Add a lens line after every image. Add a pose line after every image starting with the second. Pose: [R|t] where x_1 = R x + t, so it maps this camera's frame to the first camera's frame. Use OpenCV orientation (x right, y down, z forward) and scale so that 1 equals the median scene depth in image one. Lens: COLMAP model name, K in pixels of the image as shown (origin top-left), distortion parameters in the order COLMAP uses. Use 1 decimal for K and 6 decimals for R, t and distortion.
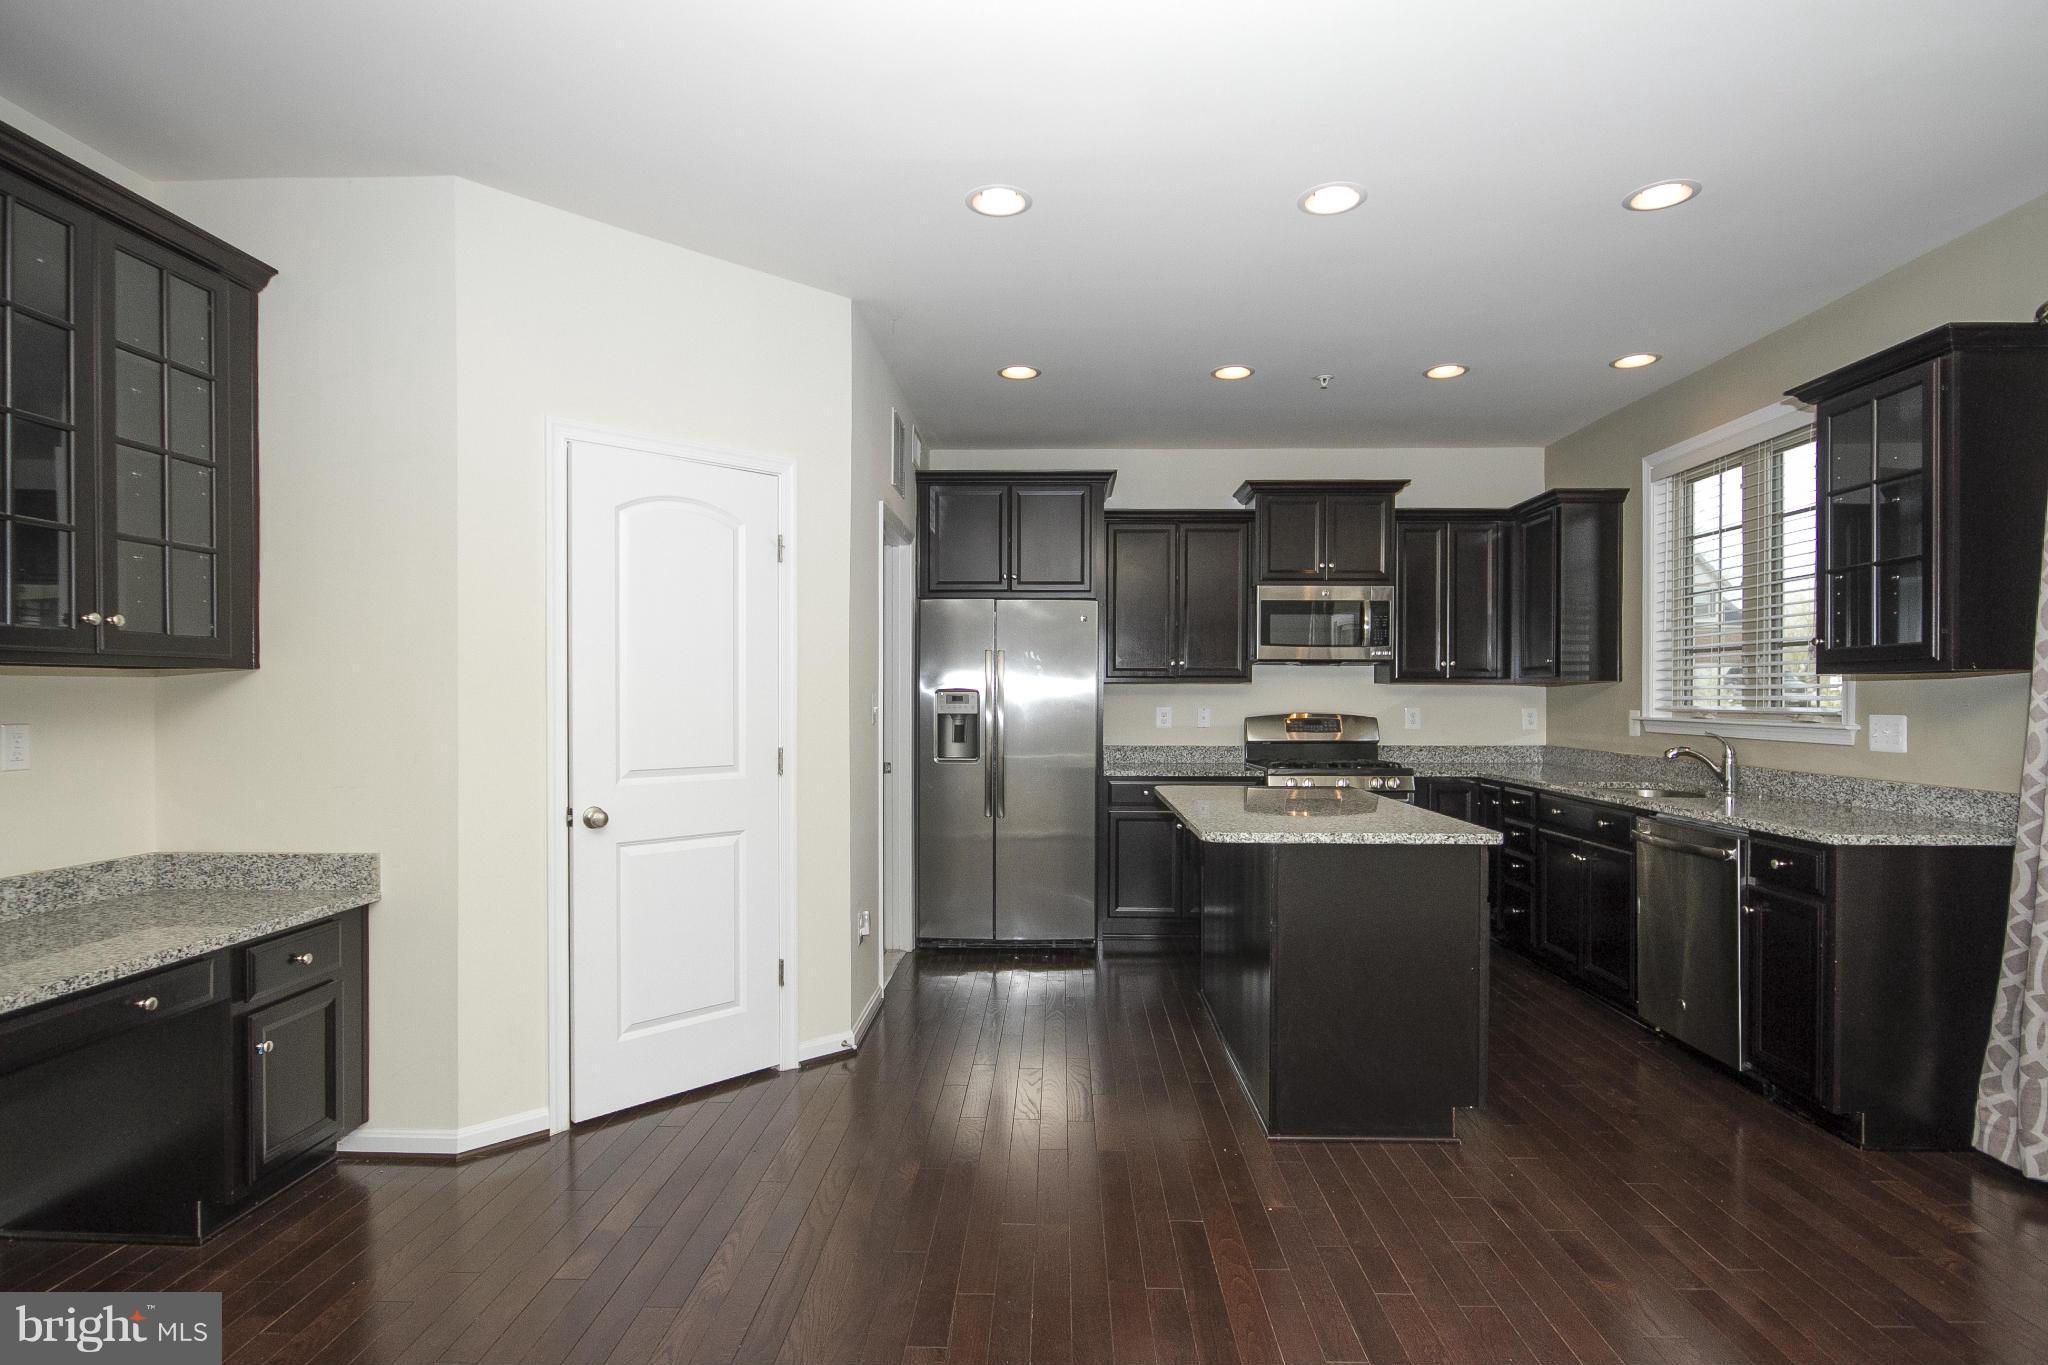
lens RADIAL K [[1060.4, 0, 1043.8], [0, 1060.4, 701.5], [0, 0, 1]] dist [0.002828, 0.000582]
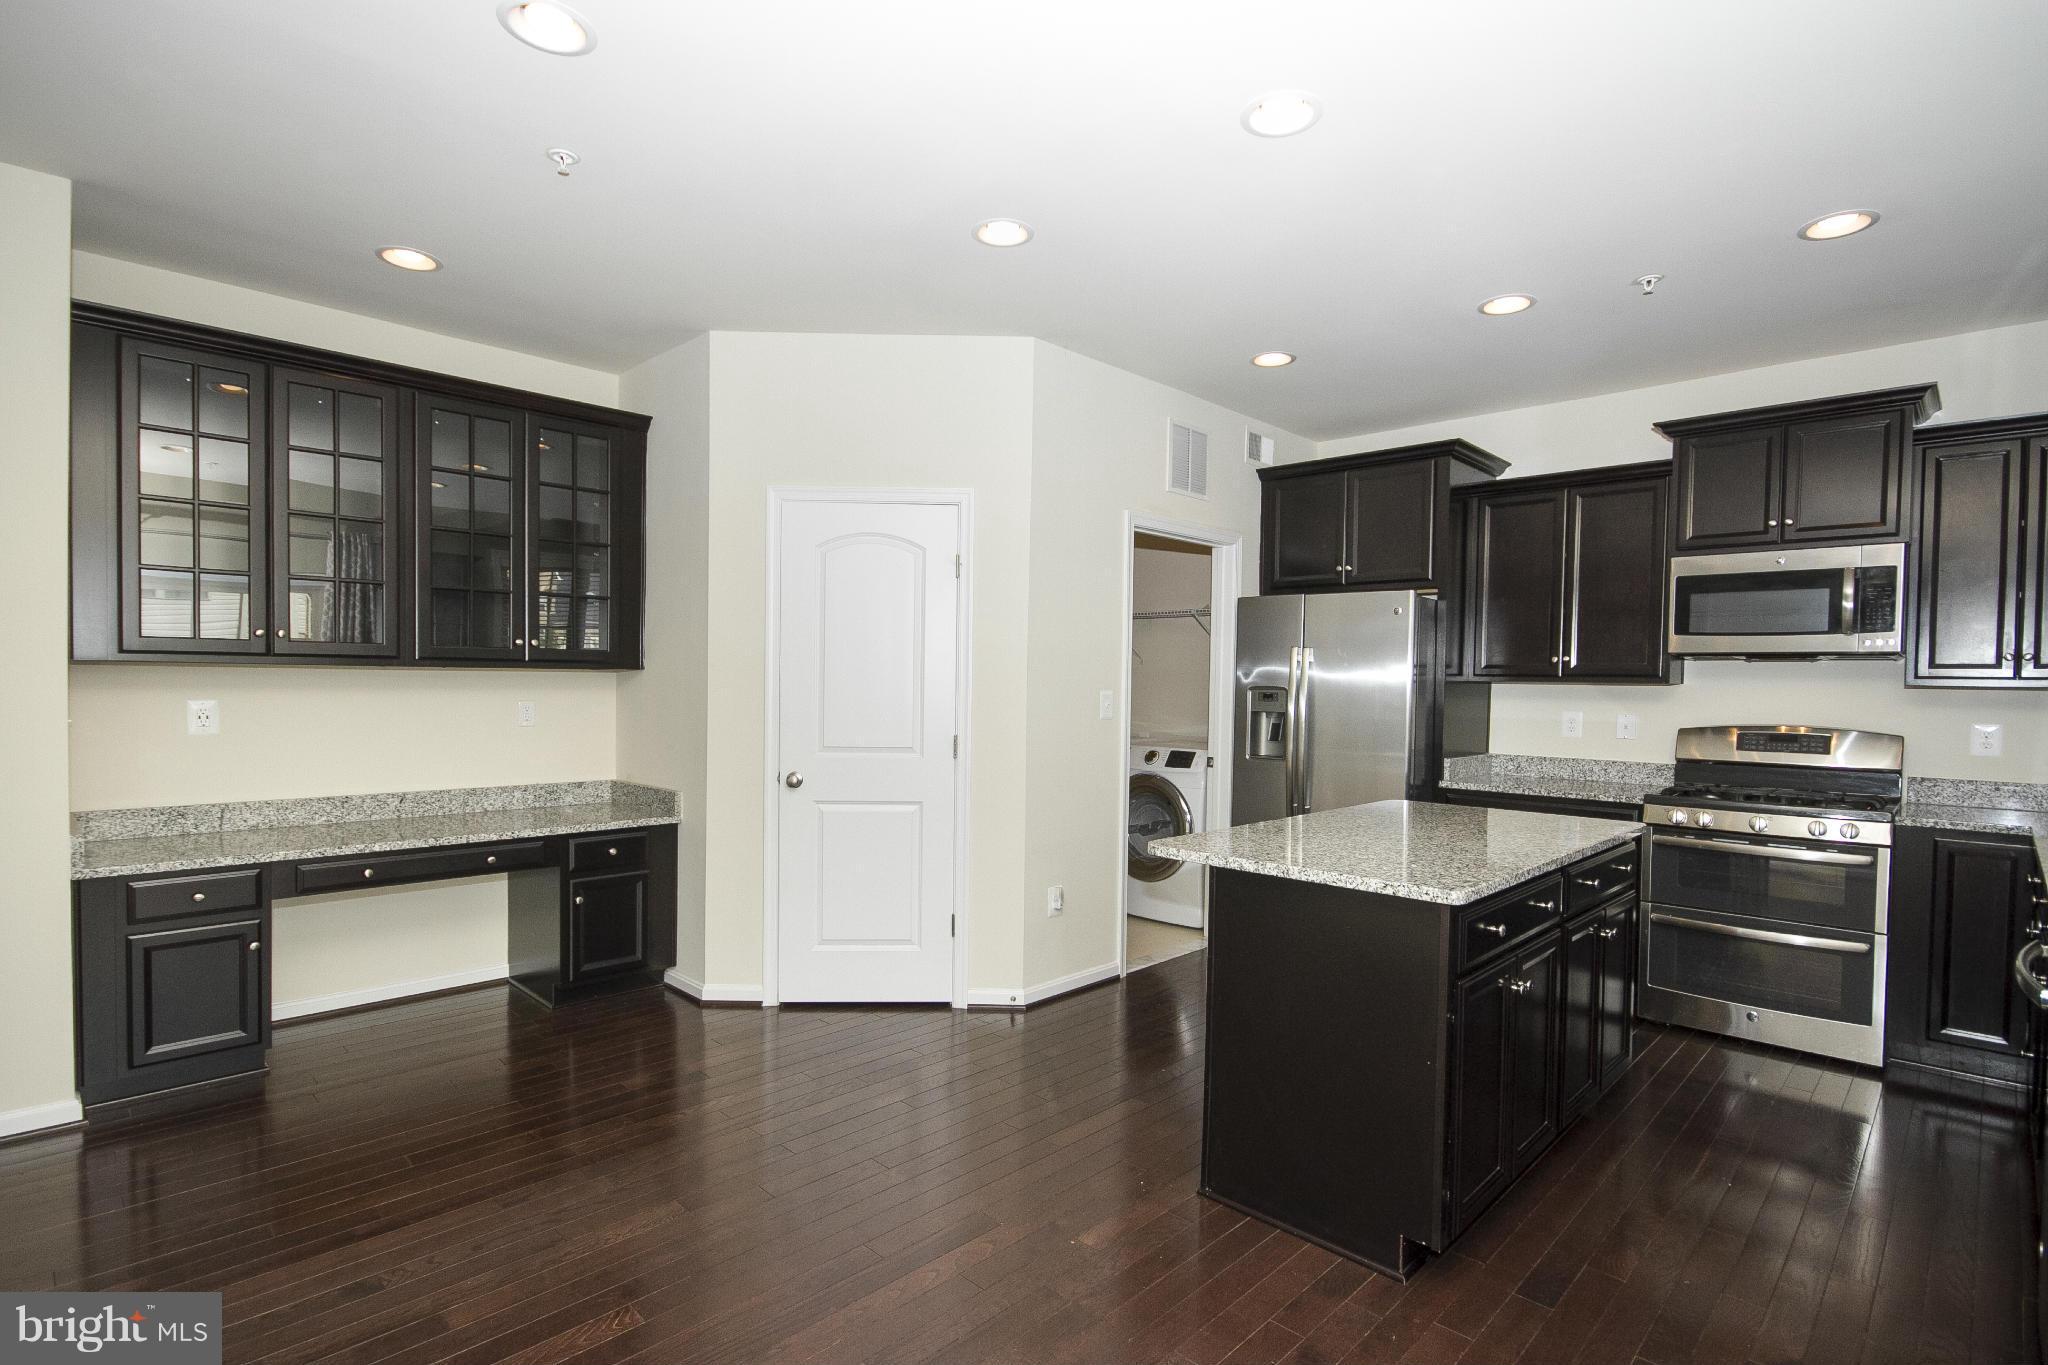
lens RADIAL K [[1000.5, 0, 1049.6], [0, 1000.5, 699.9], [0, 0, 1]] dist [-0.003308, 0.015753]
pose [[0.733981, 0.019696, -0.678884, 0.422513], [-0.017193, 0.999798, 0.010418, -0.006430], [0.678952, 0.004025, 0.734172, 0.181456]]
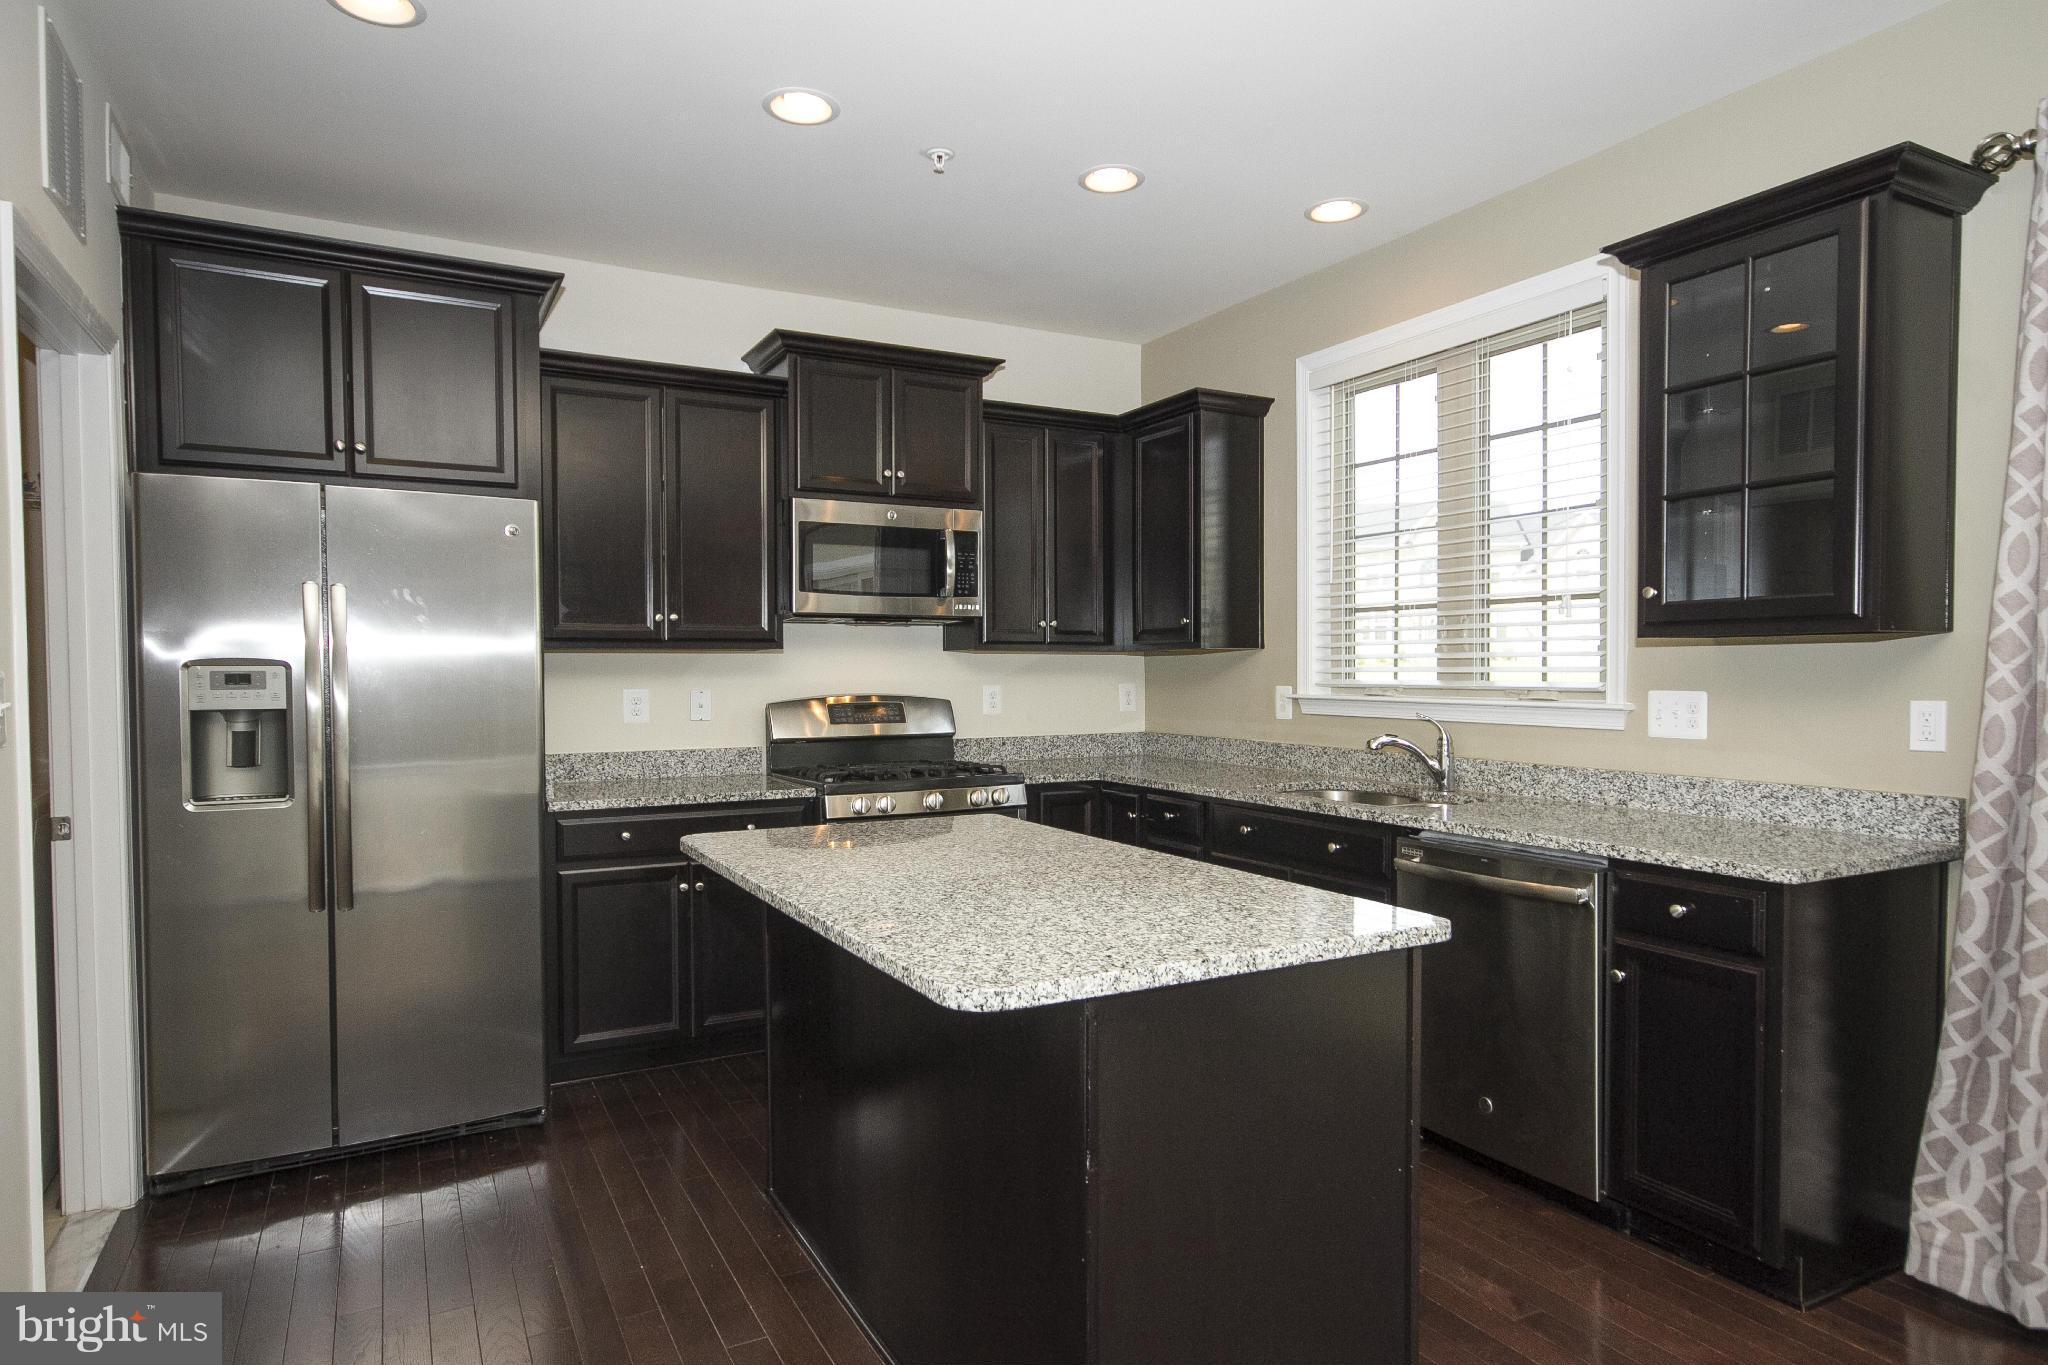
lens RADIAL K [[1184.6, 0, 1027.5], [0, 1184.6, 704.7], [0, 0, 1]] dist [-0.000895, 0.009428]
pose [[0.869525, -0.019927, 0.493486, -0.036149], [0.007515, 0.999604, 0.027121, -0.003243], [-0.493831, -0.019874, 0.869331, 0.351865]]
